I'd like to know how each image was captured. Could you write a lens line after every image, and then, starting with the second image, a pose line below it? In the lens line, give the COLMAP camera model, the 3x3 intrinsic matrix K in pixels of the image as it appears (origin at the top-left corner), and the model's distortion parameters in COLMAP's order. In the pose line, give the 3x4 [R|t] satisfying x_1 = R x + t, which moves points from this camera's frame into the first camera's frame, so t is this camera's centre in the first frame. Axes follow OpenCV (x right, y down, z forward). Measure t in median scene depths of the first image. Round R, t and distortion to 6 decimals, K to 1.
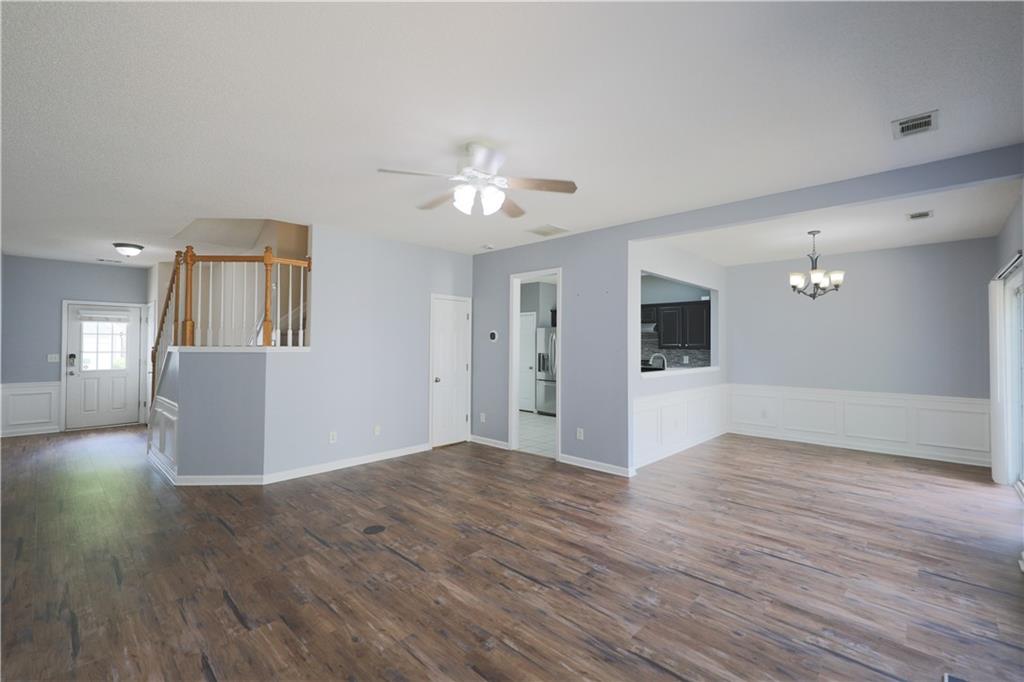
lens RADIAL K [[434.4, 0, 512.0], [0, 434.4, 341.0], [0, 0, 1]] dist [0.000500, -0.000023]
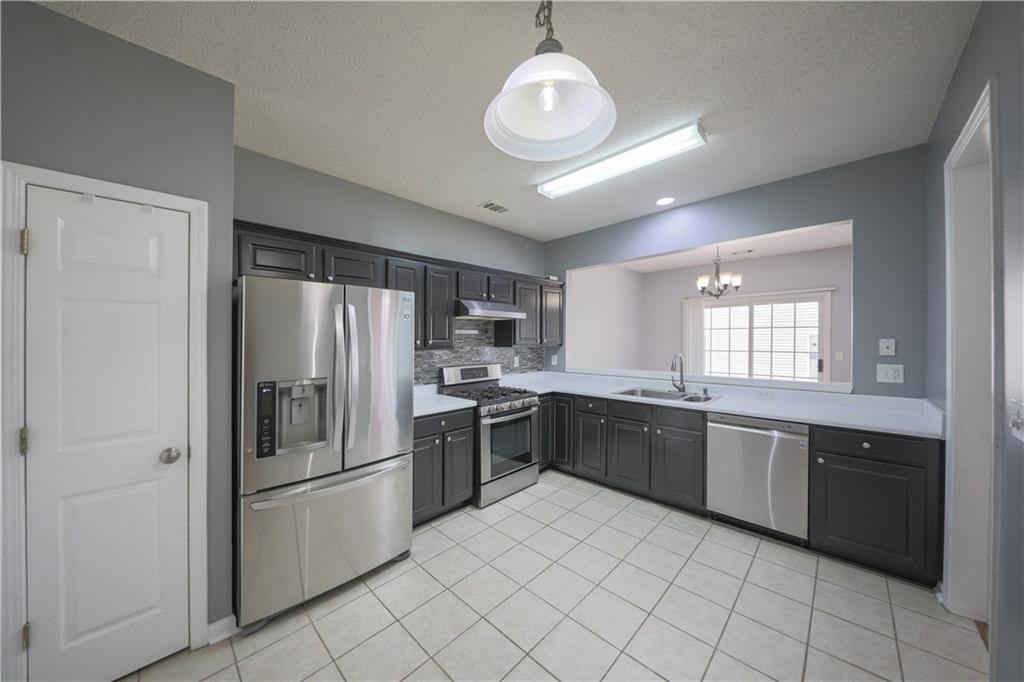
lens RADIAL K [[349.8, 0, 512.0], [0, 349.8, 341.0], [0, 0, 1]] dist [0.000430, 0.000036]
pose [[0.003581, -0.017940, 0.999833, -0.242415], [-0.003101, 0.999834, 0.017951, -0.000459], [-0.999989, -0.003165, 0.003525, 1.505970]]
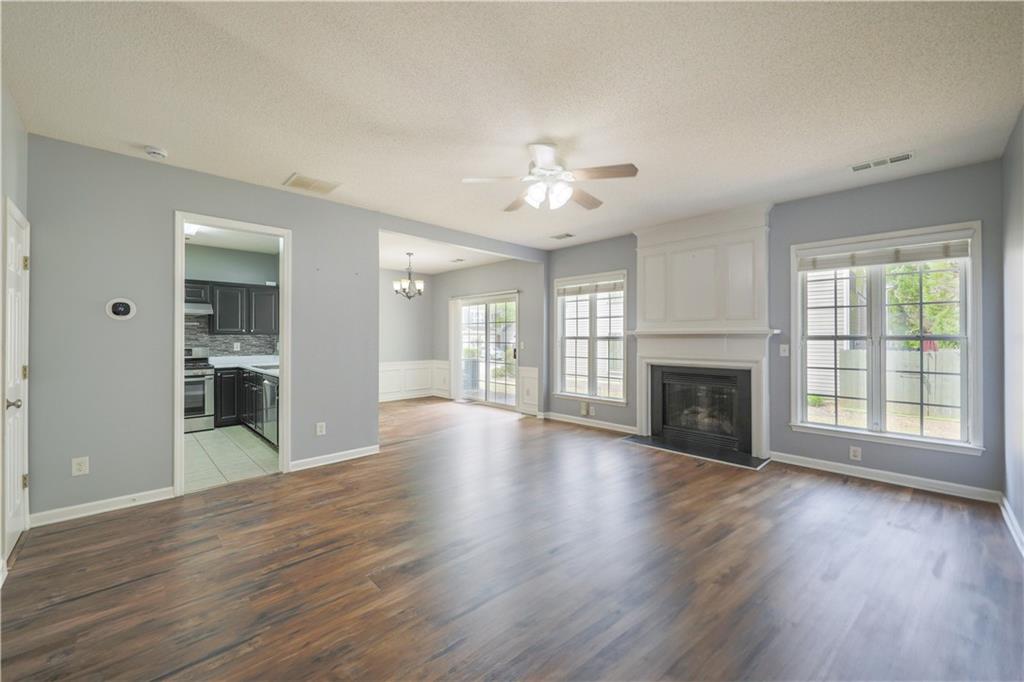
lens RADIAL K [[398.5, 0, 512.0], [0, 398.5, 341.0], [0, 0, 1]] dist [-0.000066, -0.000041]
pose [[0.047641, -0.015218, 0.998749, -0.618457], [-0.008829, 0.999838, 0.015655, 0.019358], [-0.998826, -0.009564, 0.047499, 0.568113]]
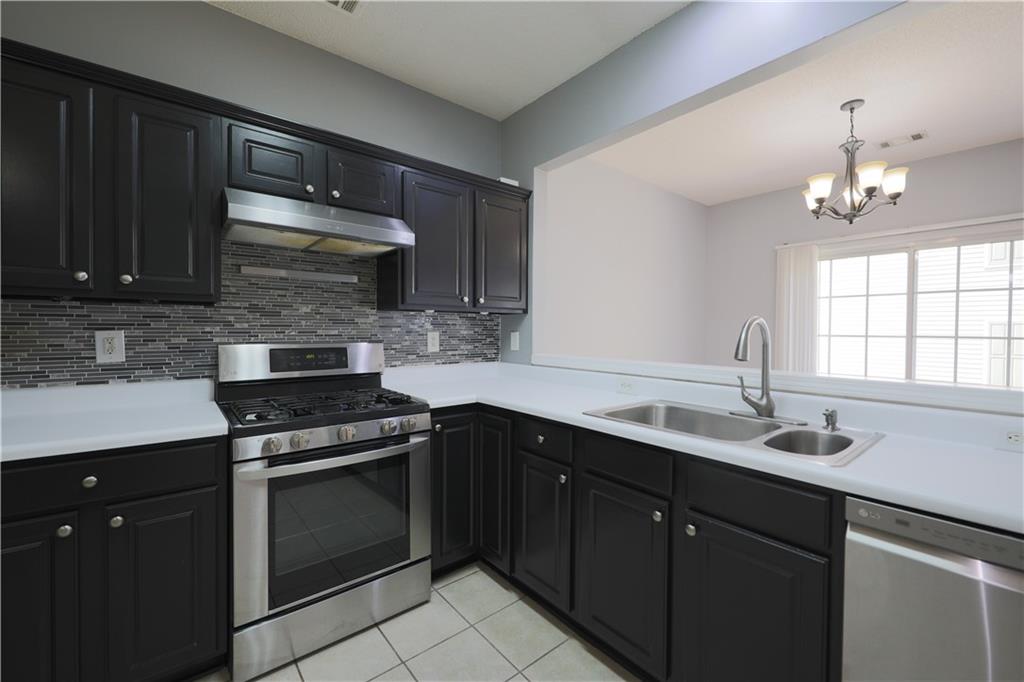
lens RADIAL K [[420.0, 0, 510.8], [0, 420.0, 327.9], [0, 0, 1]] dist [0.000463, -0.000141]
pose [[0.122349, -0.007911, 0.992456, 0.086600], [-0.015906, 0.999824, 0.009930, 0.040588], [-0.992360, -0.017001, 0.122201, 1.336746]]
